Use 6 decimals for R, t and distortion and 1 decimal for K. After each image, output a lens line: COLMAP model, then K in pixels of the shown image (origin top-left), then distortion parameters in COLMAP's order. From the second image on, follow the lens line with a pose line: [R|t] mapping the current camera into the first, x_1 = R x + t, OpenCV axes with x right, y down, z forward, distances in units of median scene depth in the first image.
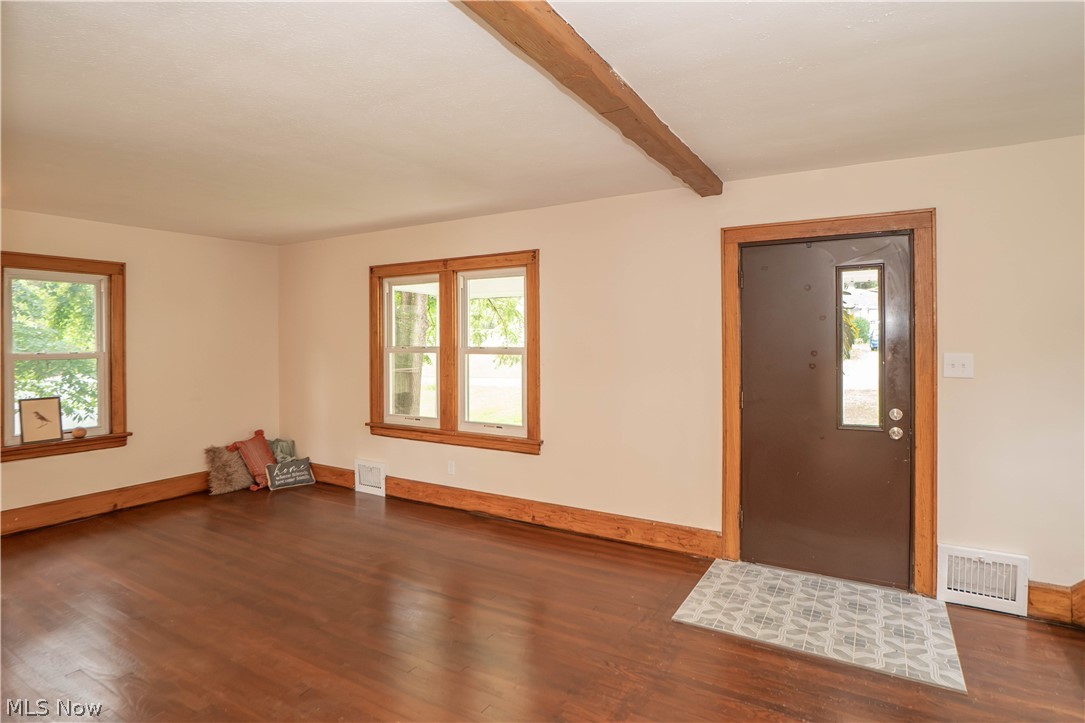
lens RADIAL K [[571.5, 0, 529.8], [0, 571.5, 351.3], [0, 0, 1]] dist [-0.021110, 0.000171]
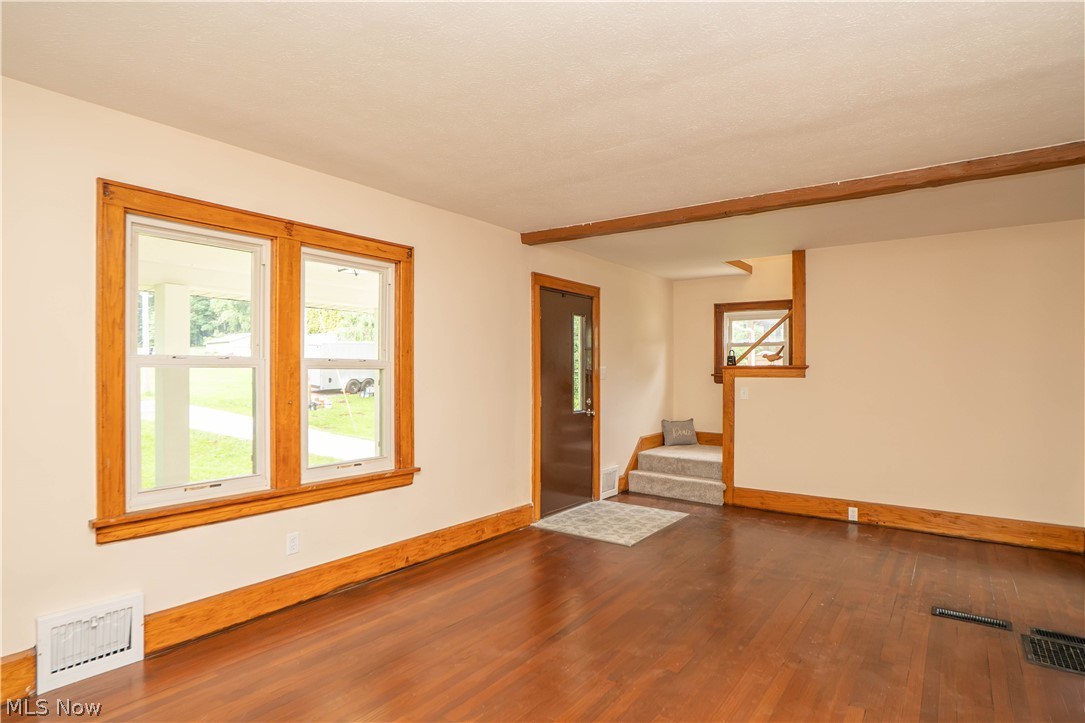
lens RADIAL K [[588.9, 0, 510.3], [0, 588.9, 372.1], [0, 0, 1]] dist [-0.026091, 0.000103]
pose [[0.114924, -0.000999, 0.993374, -0.790827], [0.013213, 0.999913, -0.000523, 0.012616], [-0.993286, 0.013185, 0.114927, 0.692044]]
